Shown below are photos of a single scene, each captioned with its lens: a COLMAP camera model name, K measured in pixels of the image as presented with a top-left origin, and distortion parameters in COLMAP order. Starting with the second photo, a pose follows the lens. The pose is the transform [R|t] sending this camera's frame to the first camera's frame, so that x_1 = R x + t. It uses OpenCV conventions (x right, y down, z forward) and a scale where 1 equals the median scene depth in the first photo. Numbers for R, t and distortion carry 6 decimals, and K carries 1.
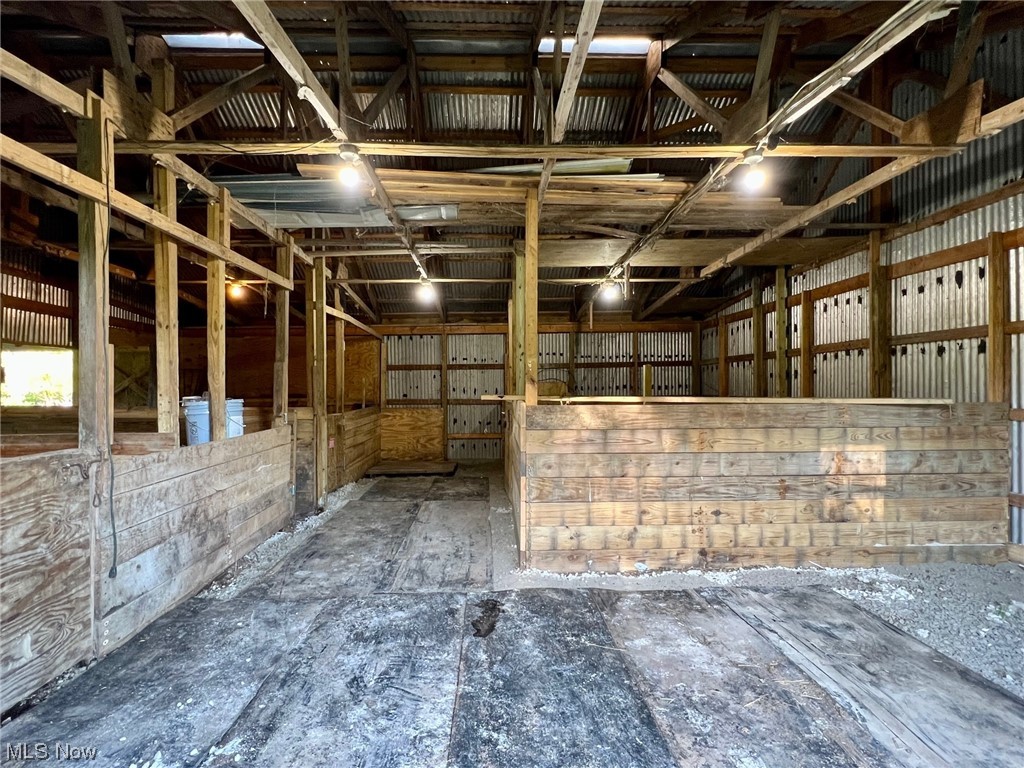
lens RADIAL K [[539.6, 0, 507.4], [0, 539.6, 385.5], [0, 0, 1]] dist [-0.001418, 0.000290]
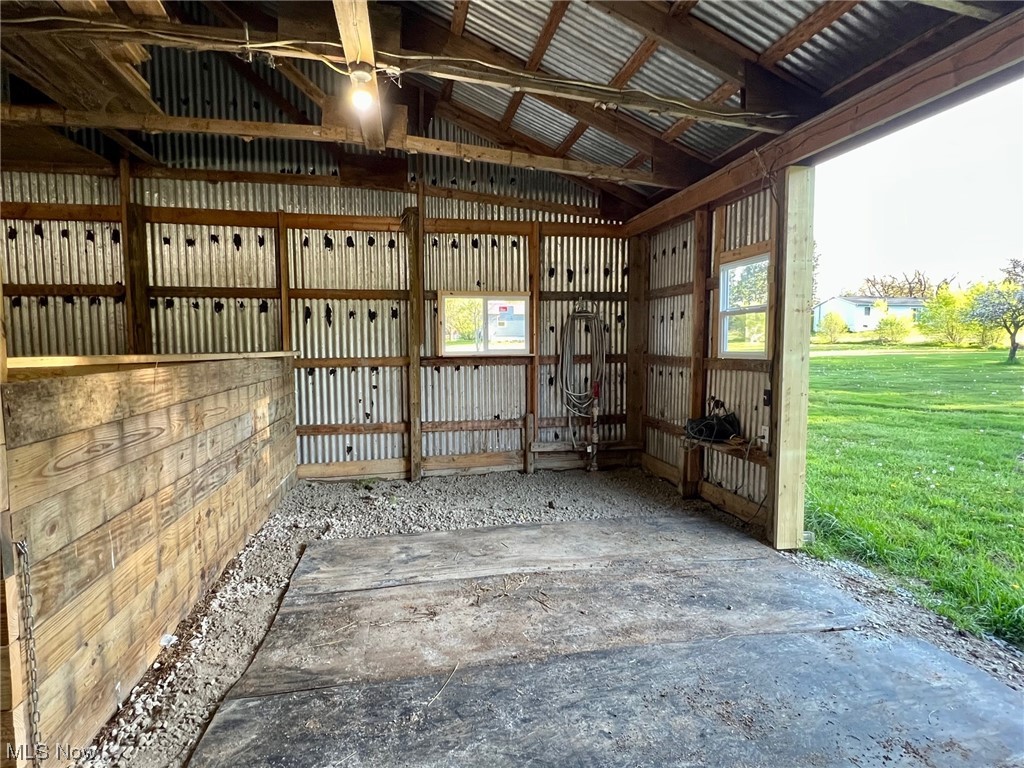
lens RADIAL K [[539.6, 0, 507.3], [0, 539.6, 382.5], [0, 0, 1]] dist [-0.001418, 0.000290]
pose [[-0.162113, -0.067382, 0.984469, -0.332801], [0.006314, 0.997575, 0.069319, 0.012808], [-0.986752, 0.017453, -0.161295, 0.636587]]
